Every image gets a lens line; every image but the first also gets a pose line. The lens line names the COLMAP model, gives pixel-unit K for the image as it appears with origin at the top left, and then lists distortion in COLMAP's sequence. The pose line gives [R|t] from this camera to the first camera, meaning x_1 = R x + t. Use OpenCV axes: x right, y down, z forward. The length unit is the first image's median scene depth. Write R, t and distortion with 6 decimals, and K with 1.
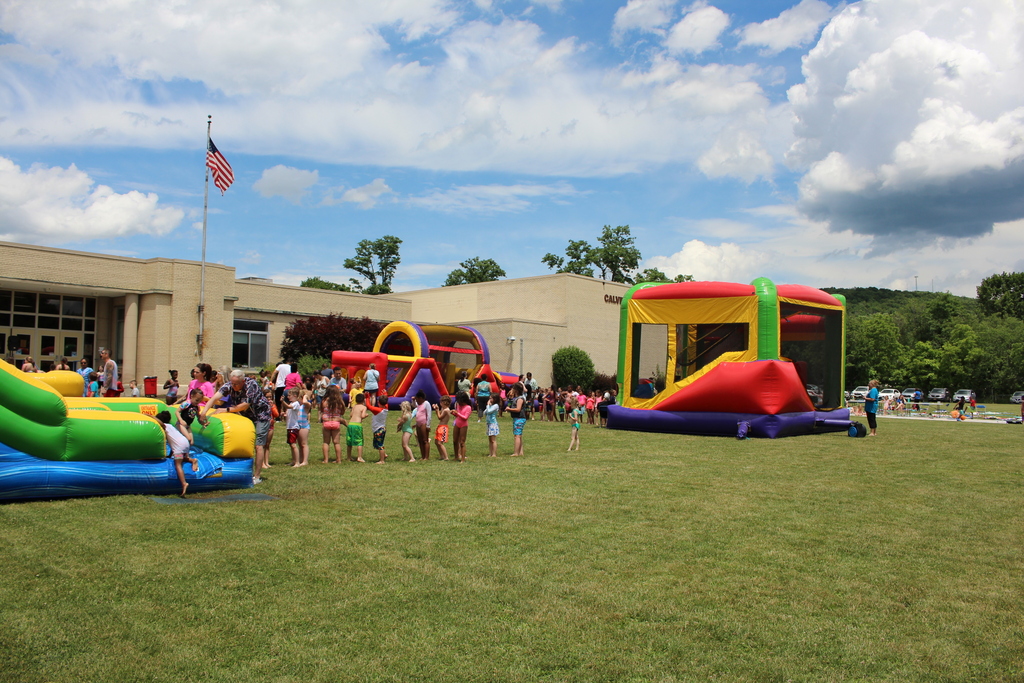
lens RADIAL K [[855.4, 0, 512.0], [0, 855.4, 341.5], [0, 0, 1]] dist [-0.001617, -0.001082]
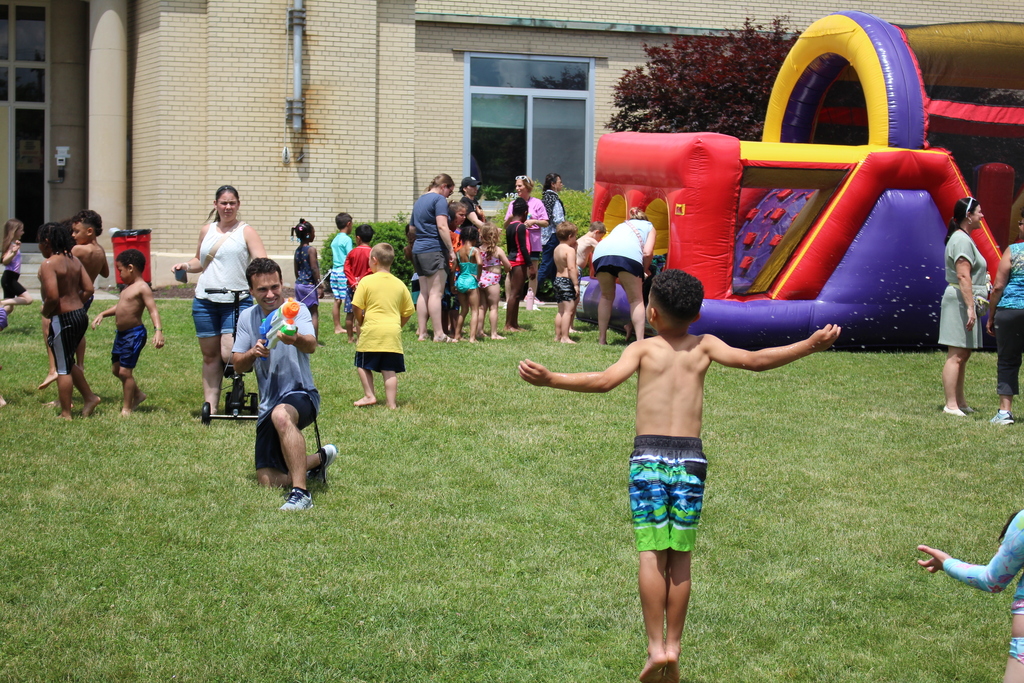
lens RADIAL K [[2040.1, 0, 512.0], [0, 2040.1, 341.5], [0, 0, 1]] dist [-0.024138, -0.018874]
pose [[0.874128, 0.018285, -0.485351, 0.076730], [0.028628, 0.995614, 0.089068, 0.015253], [0.484851, -0.091752, 0.869771, 0.324693]]
